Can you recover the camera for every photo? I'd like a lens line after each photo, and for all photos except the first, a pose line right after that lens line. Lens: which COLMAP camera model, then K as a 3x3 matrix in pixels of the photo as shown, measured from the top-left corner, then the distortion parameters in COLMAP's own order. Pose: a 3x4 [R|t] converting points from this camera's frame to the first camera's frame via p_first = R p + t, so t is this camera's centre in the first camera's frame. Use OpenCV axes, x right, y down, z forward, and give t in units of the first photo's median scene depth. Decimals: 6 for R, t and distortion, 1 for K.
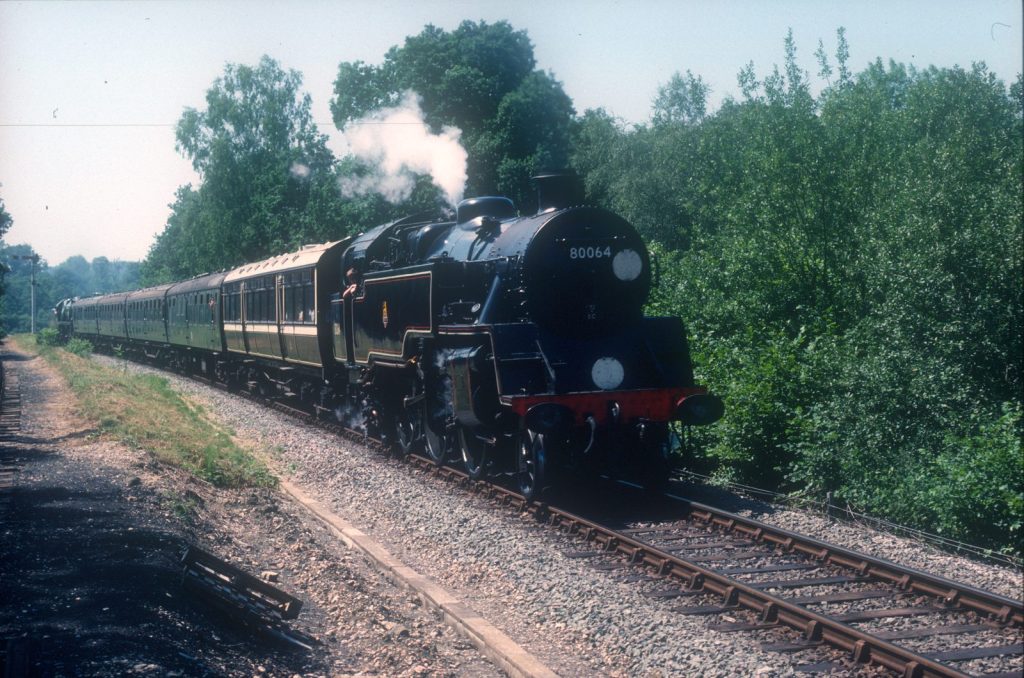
lens RADIAL K [[1707.4, 0, 512.6], [0, 1707.4, 339.4], [0, 0, 1]] dist [-0.089472, 0.000000]
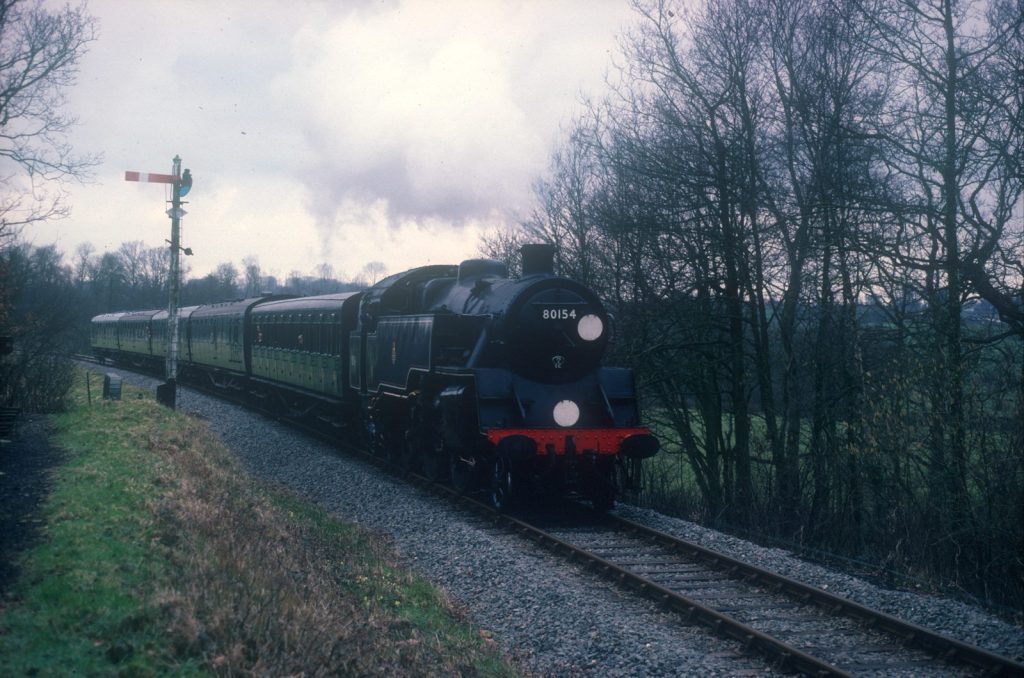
lens RADIAL K [[1707.4, 0, 511.4], [0, 1707.4, 338.5], [0, 0, 1]] dist [-0.089472, 0.000000]
pose [[0.998818, 0.046596, -0.013833, 0.027384], [-0.046850, 0.998729, -0.018599, -0.008323], [0.012949, 0.019225, 0.999731, -0.212804]]
